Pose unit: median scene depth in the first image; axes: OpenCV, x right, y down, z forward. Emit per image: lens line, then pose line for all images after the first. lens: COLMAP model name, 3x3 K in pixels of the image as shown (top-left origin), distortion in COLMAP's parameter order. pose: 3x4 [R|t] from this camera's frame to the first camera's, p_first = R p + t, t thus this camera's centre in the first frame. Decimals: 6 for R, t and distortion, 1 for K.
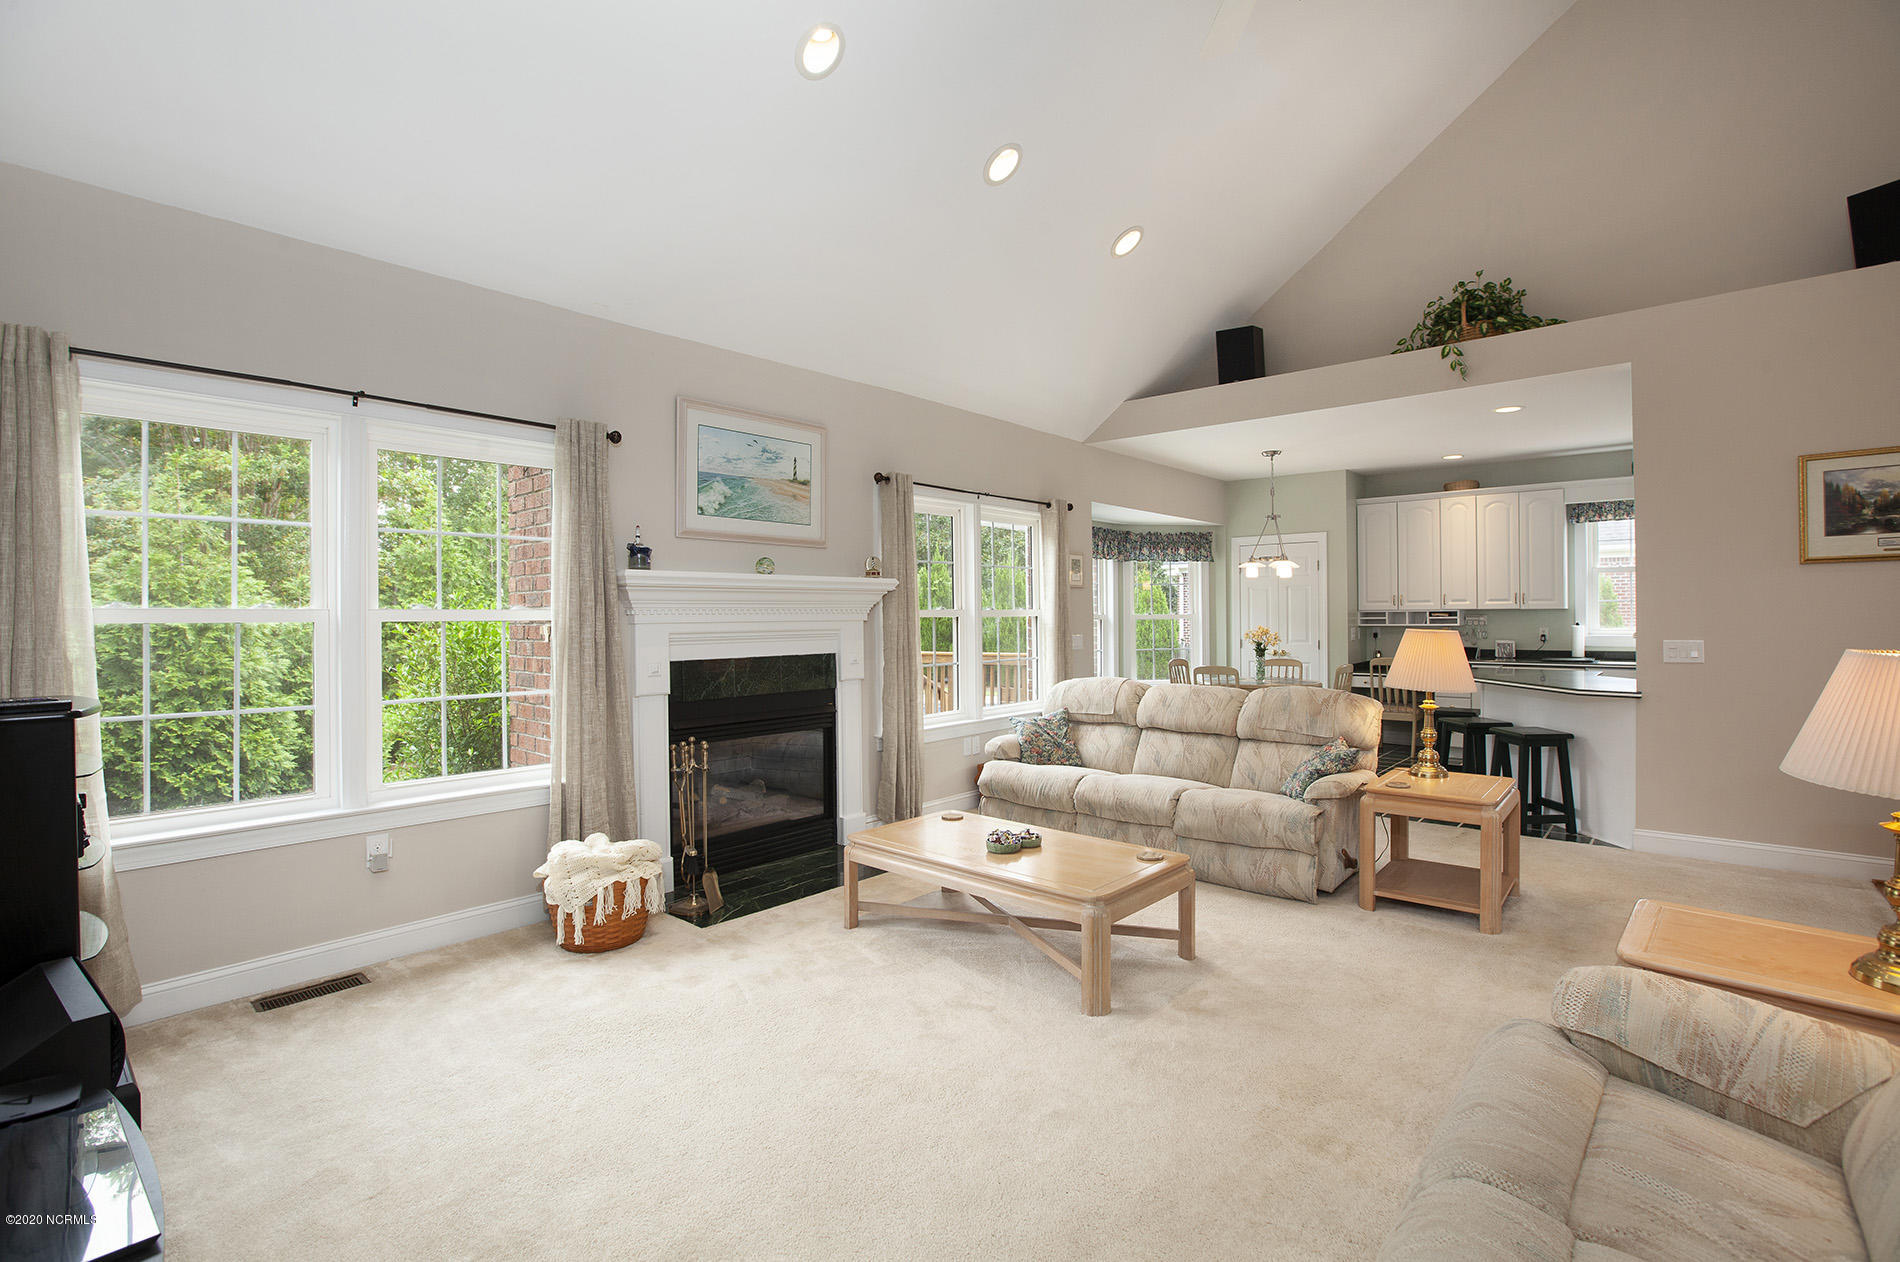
lens RADIAL K [[908.6, 0, 958.1], [0, 908.6, 612.4], [0, 0, 1]] dist [-0.041223, 0.019276]
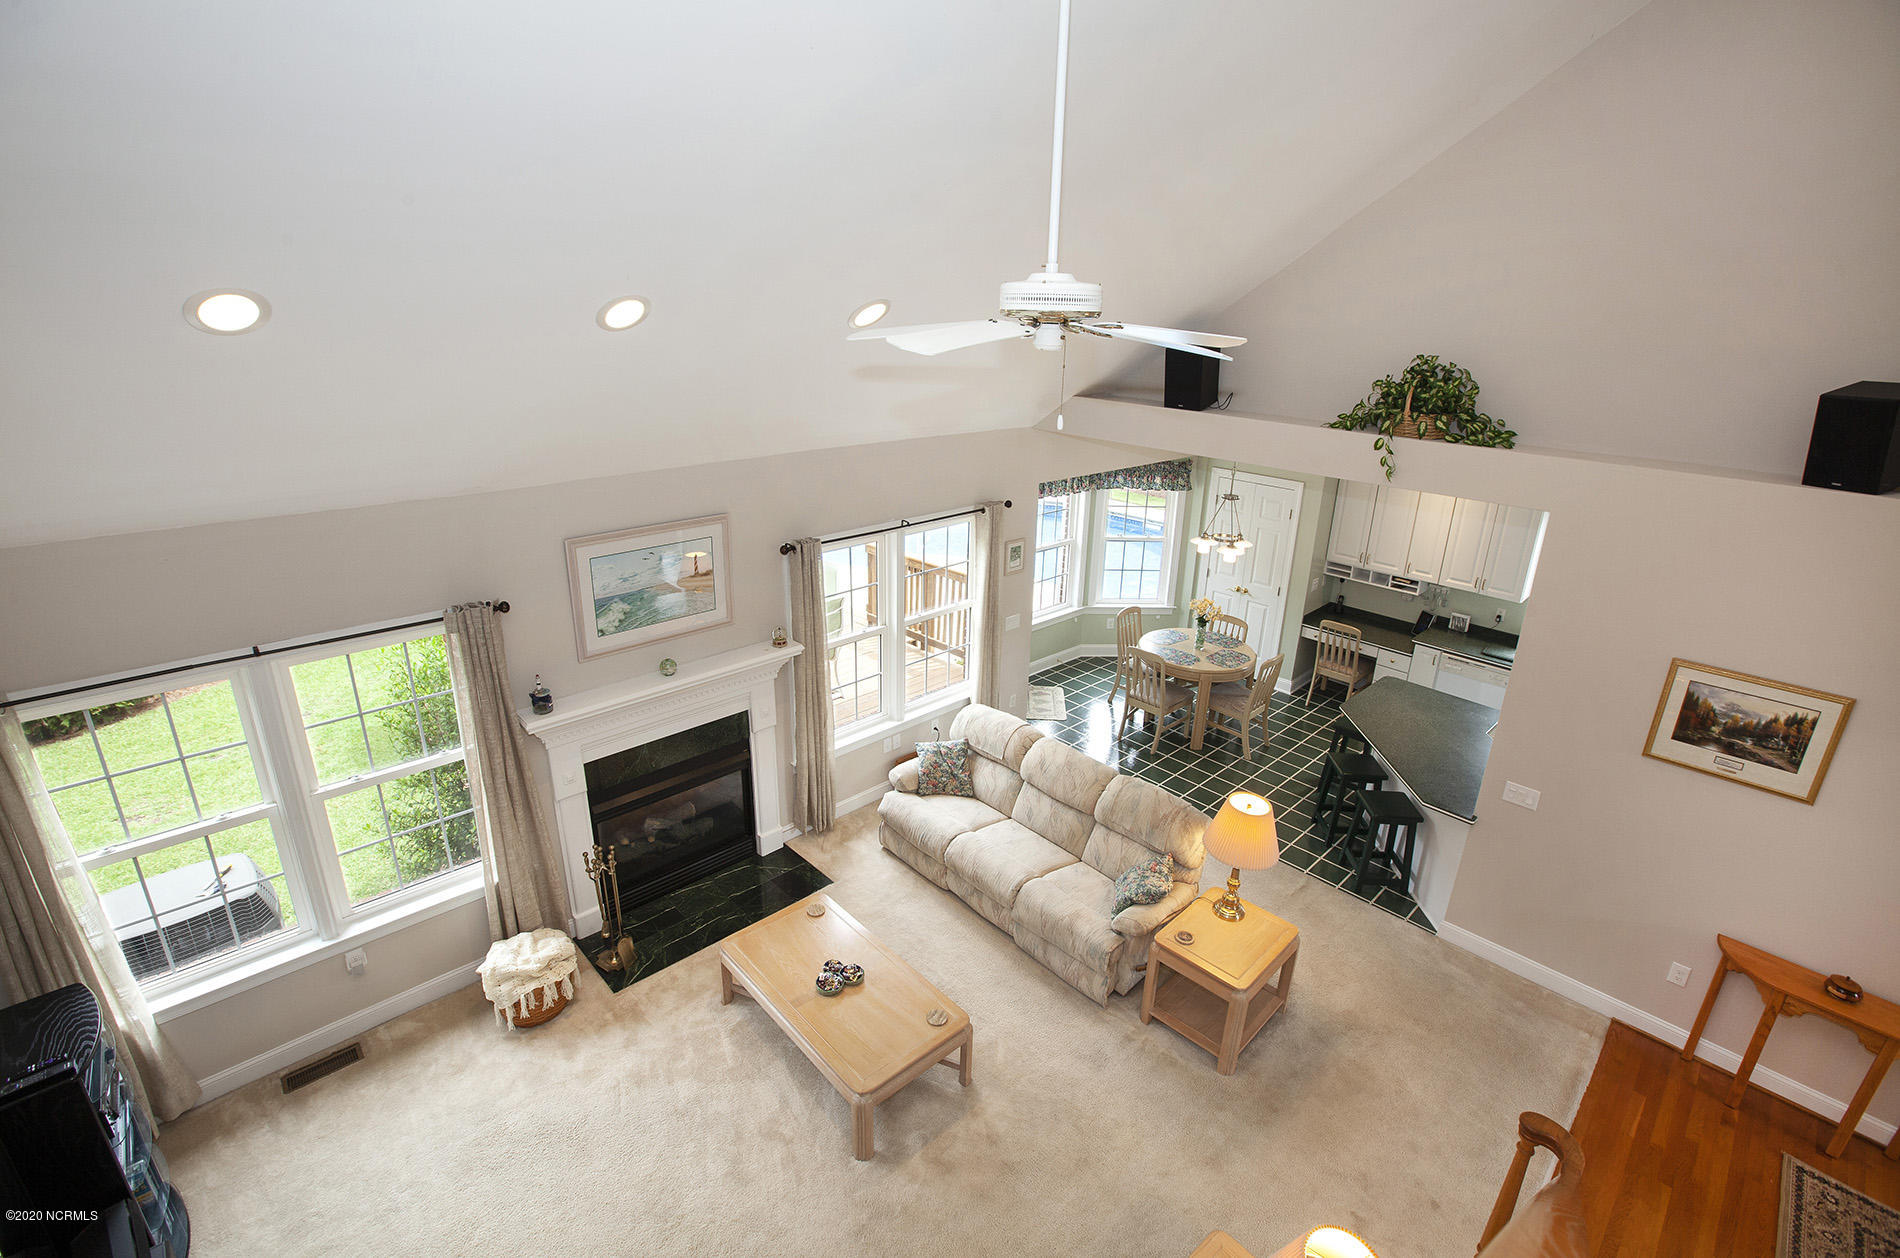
lens RADIAL K [[908.6, 0, 958.1], [0, 908.6, 610.4], [0, 0, 1]] dist [-0.041223, 0.019276]
pose [[0.994738, 0.063725, -0.080224, 0.228290], [-0.031839, 0.936530, 0.349138, -0.521274], [0.097381, -0.344747, 0.933631, 0.024464]]
